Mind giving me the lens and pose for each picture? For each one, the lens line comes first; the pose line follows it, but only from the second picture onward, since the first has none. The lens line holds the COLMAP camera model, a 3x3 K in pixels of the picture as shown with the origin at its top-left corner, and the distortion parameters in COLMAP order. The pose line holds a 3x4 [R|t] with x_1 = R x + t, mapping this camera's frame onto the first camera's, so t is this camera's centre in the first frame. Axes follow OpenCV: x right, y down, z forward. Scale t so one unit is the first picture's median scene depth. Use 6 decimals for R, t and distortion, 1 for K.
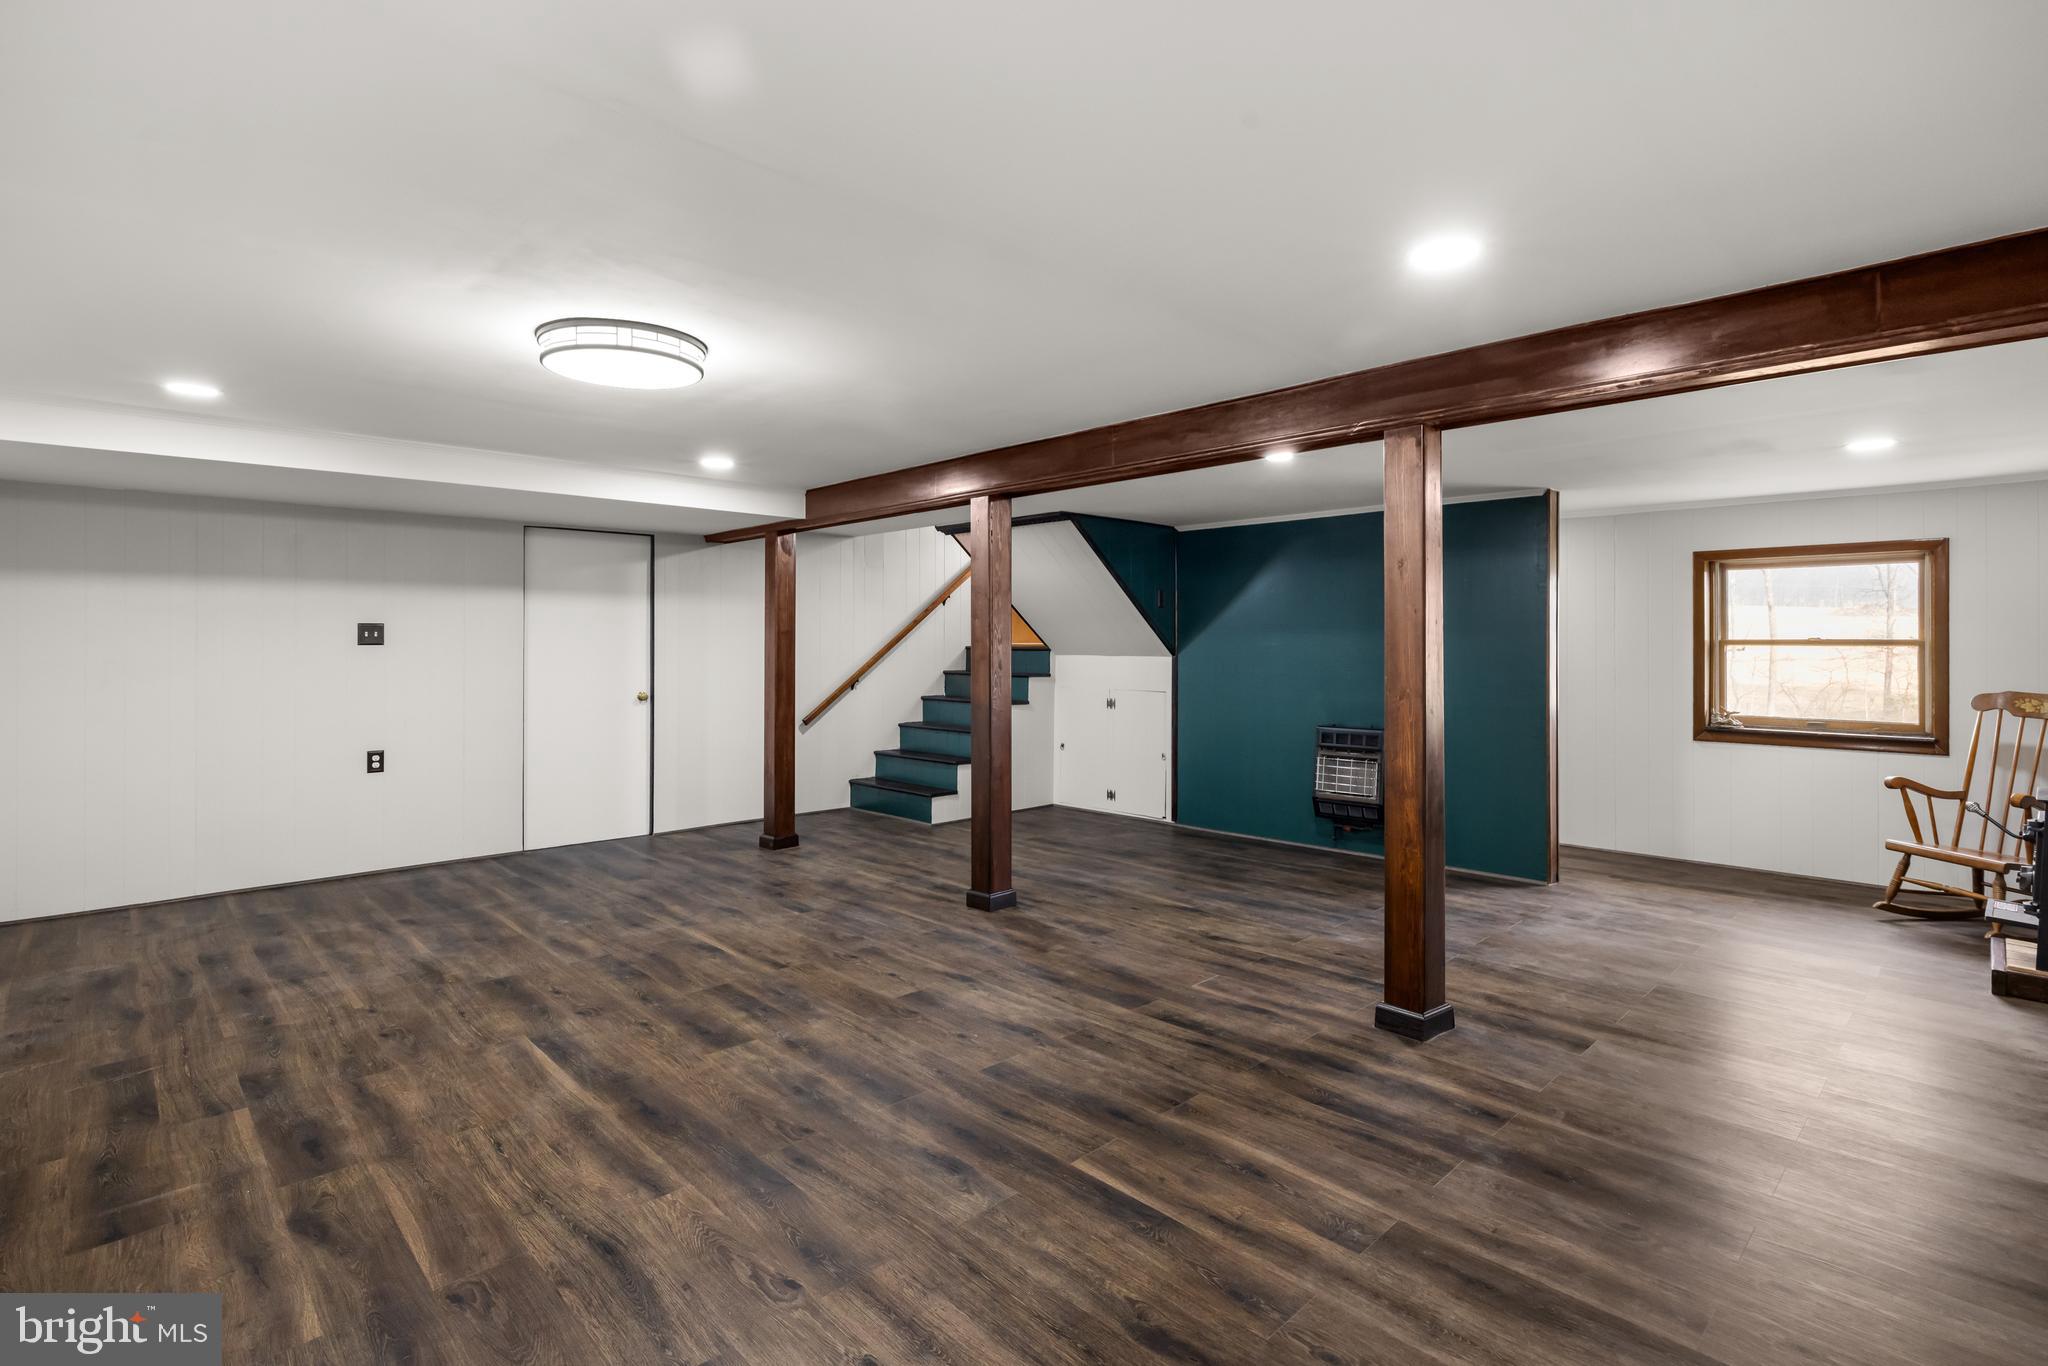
lens RADIAL K [[980.3, 0, 1024.2], [0, 980.3, 649.5], [0, 0, 1]] dist [-0.008578, 0.001450]
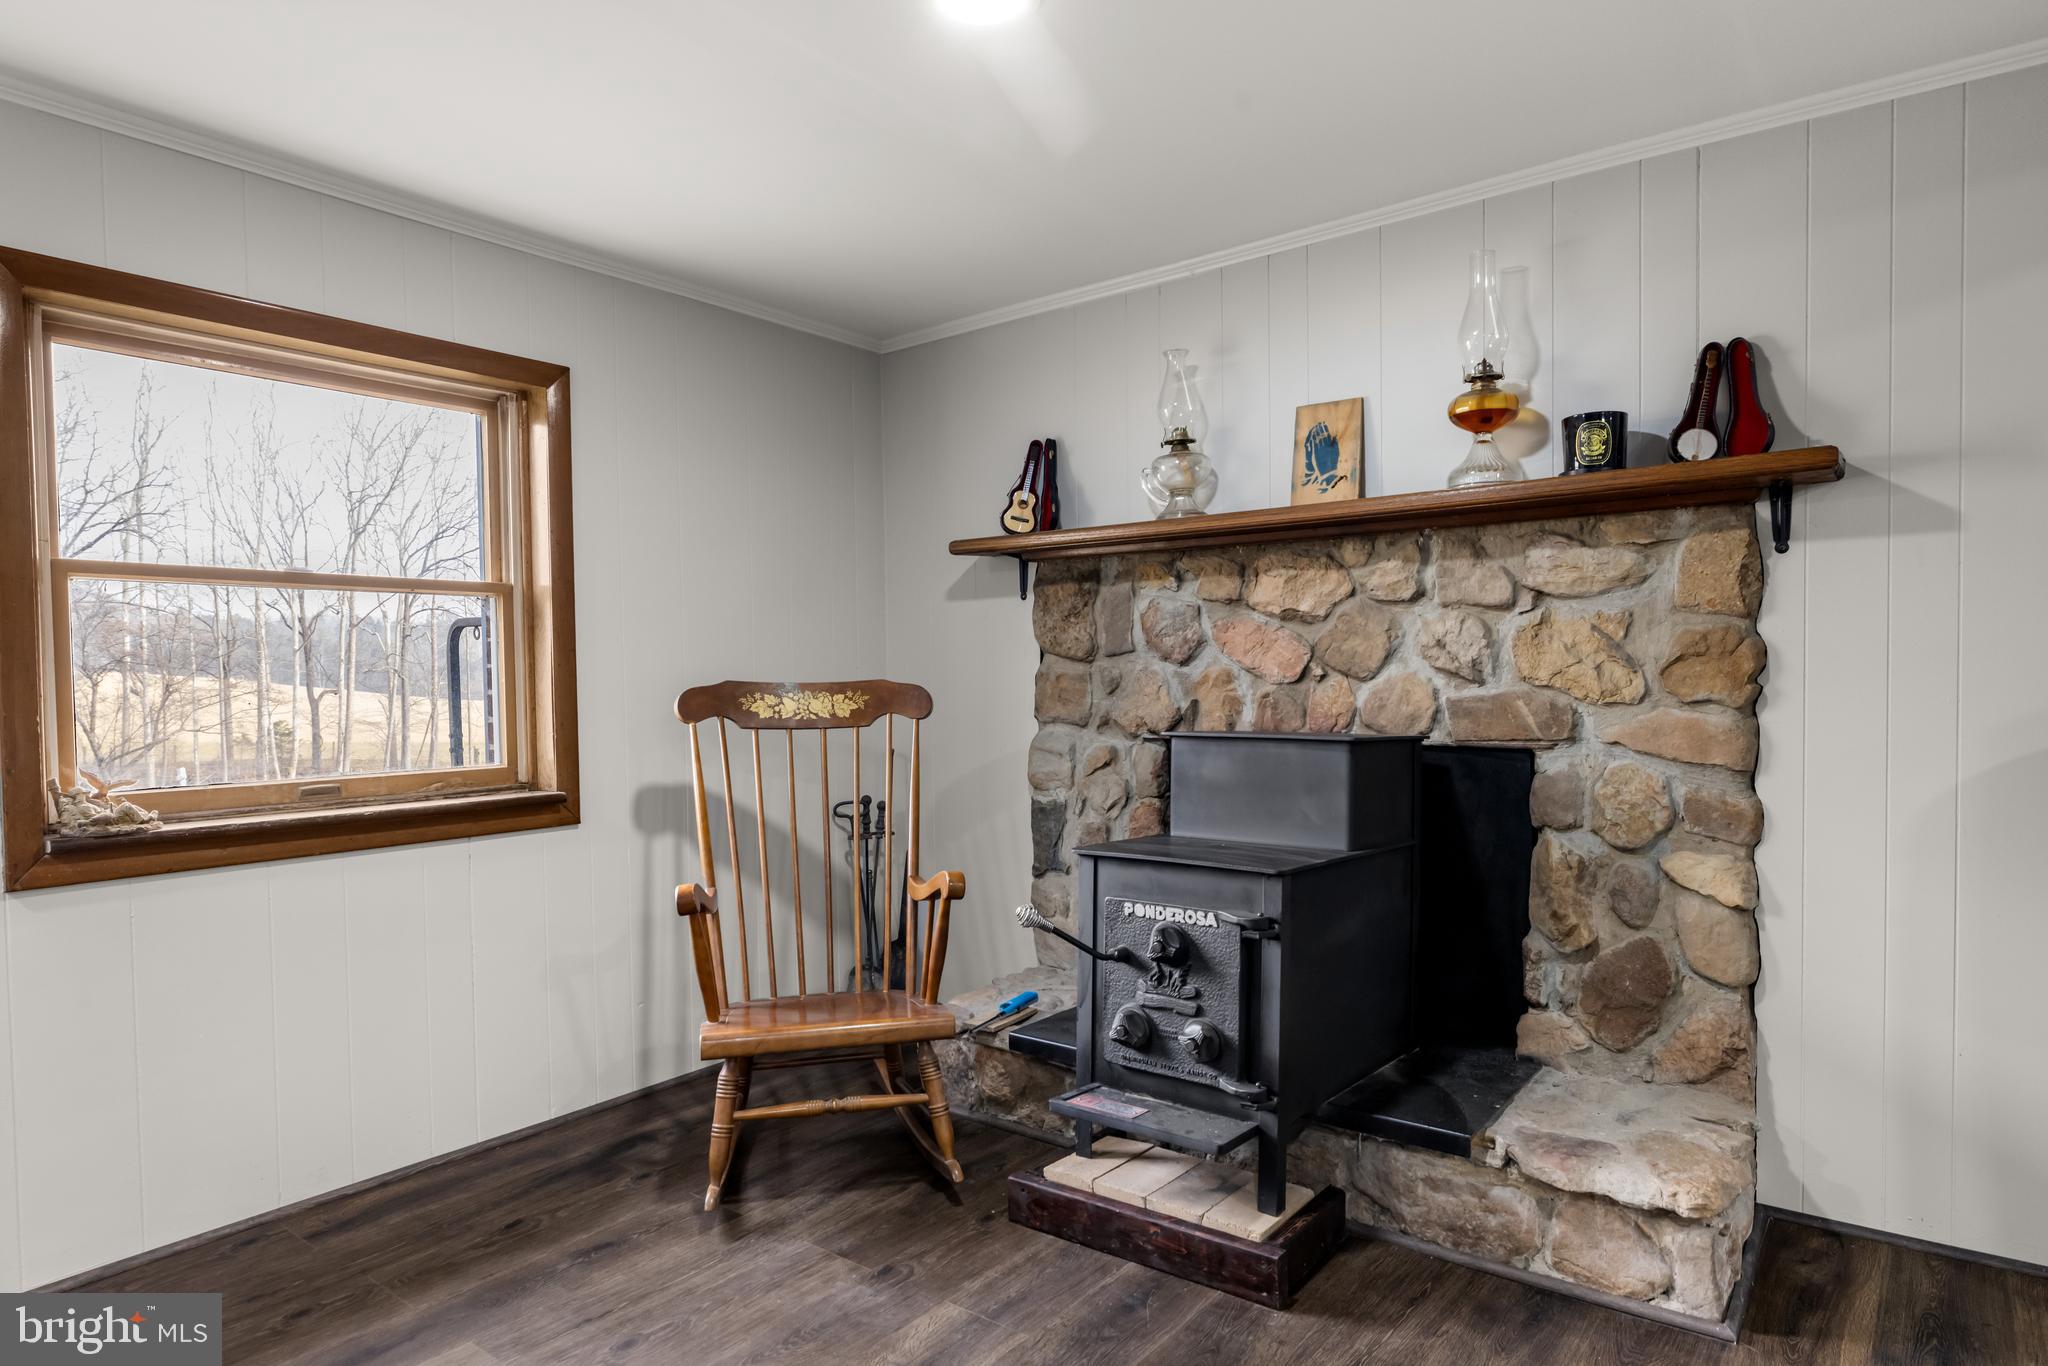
lens RADIAL K [[1205.9, 0, 979.9], [0, 1205.9, 692.1], [0, 0, 1]] dist [0.034769, 0.000237]
pose [[-0.118185, -0.014134, 0.992891, 0.526746], [0.017209, 0.999719, 0.016279, 0.058987], [-0.992842, 0.019011, -0.117909, 1.368362]]
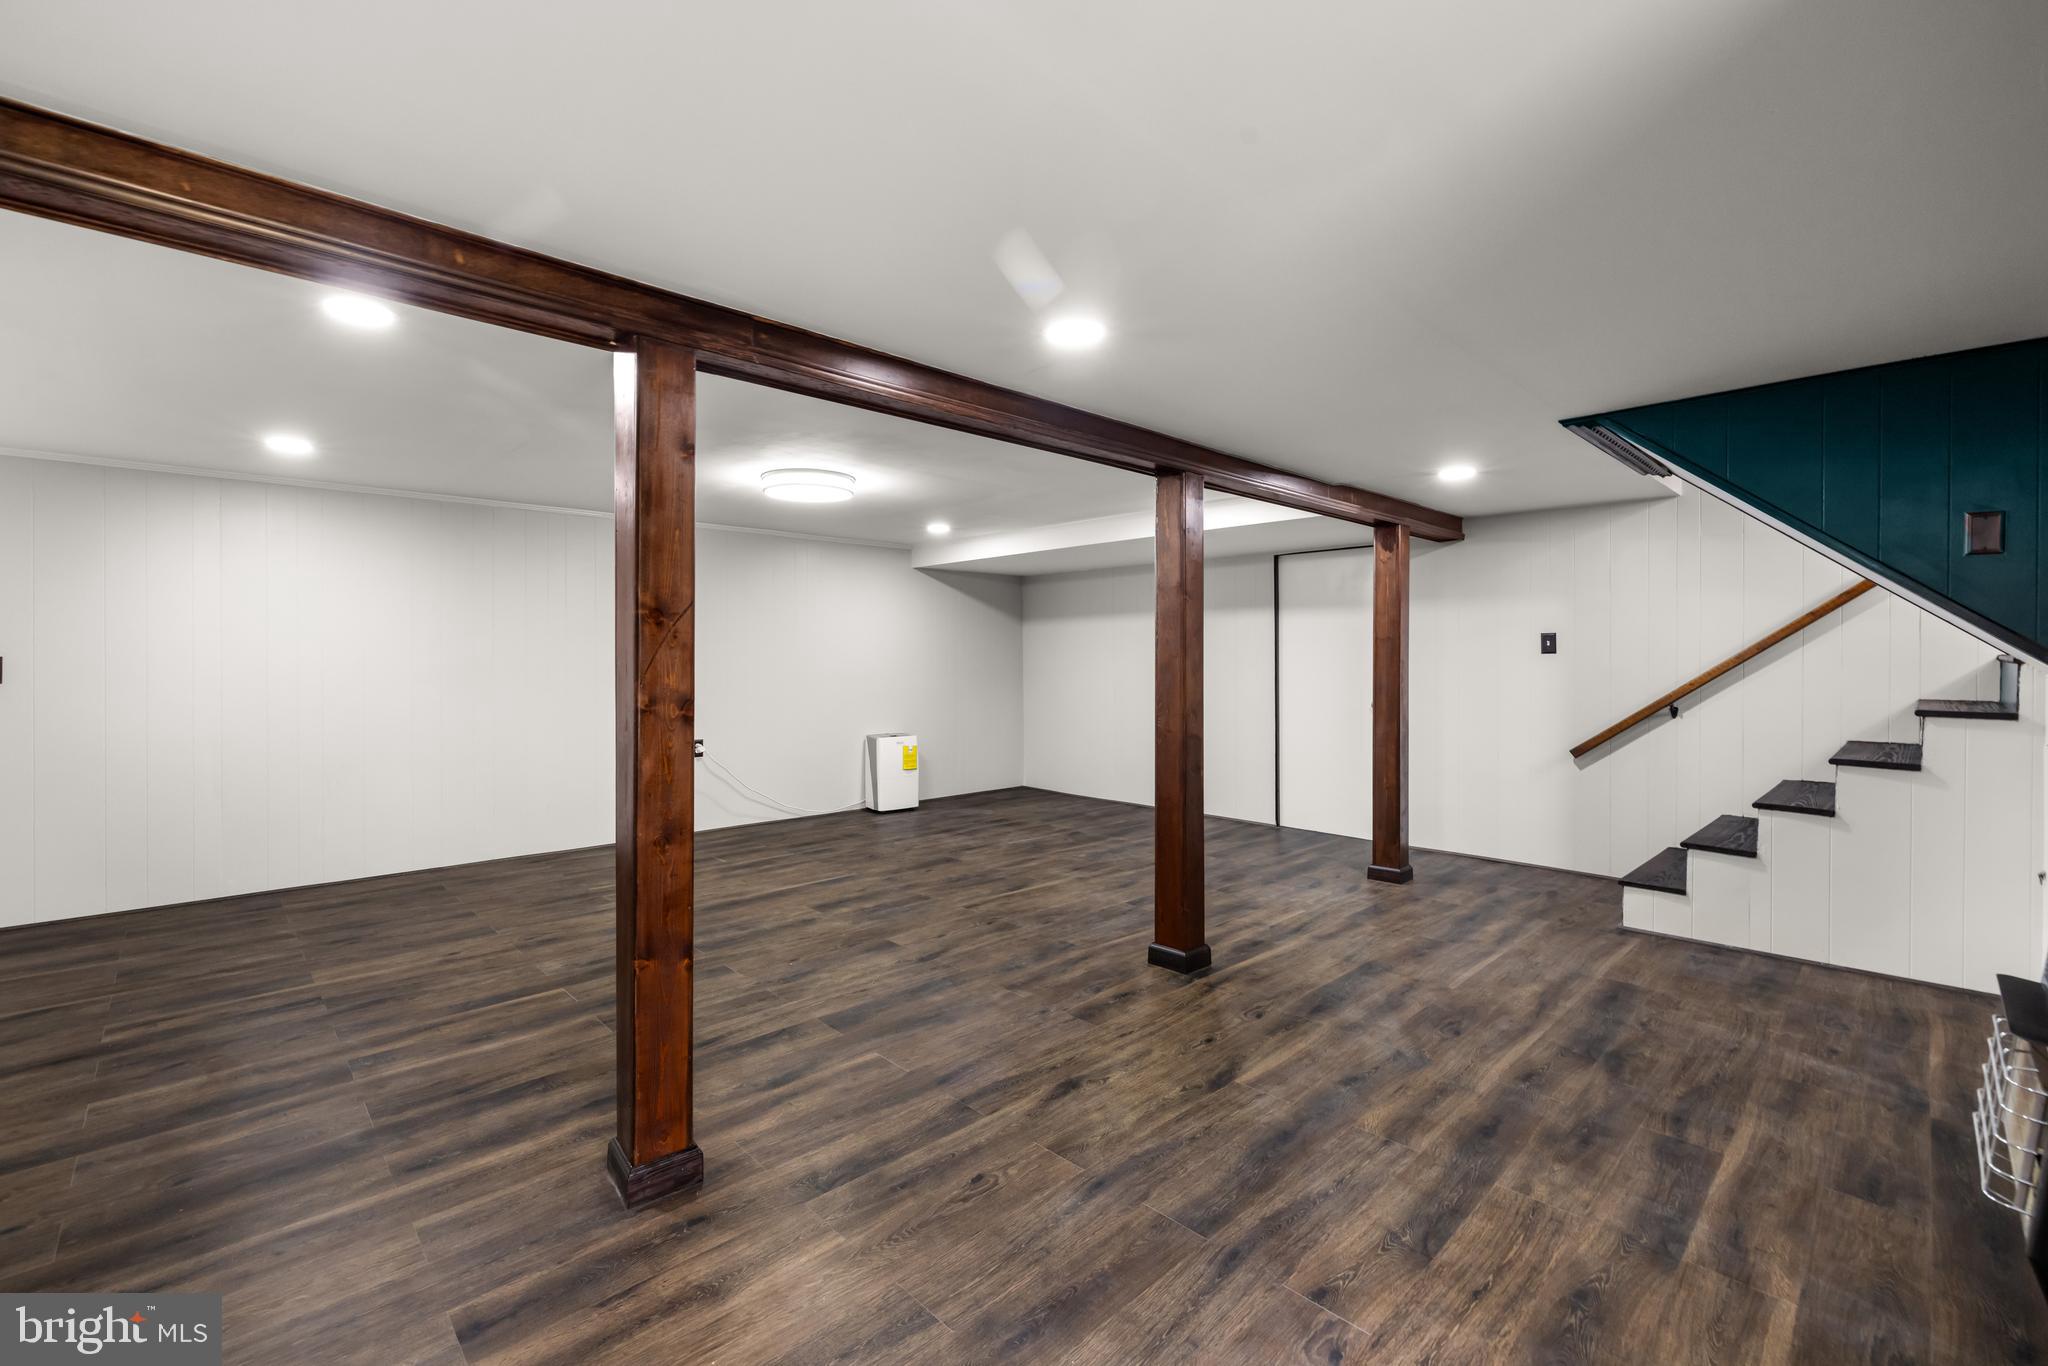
lens RADIAL K [[874.5, 0, 1018.2], [0, 874.5, 682.5], [0, 0, 1]] dist [0.000942, -0.000395]
pose [[-0.006014, 0.031422, -0.999488, 1.080439], [-0.004261, 0.999496, 0.031447, -0.001800], [0.999973, 0.004448, -0.005877, 1.325221]]
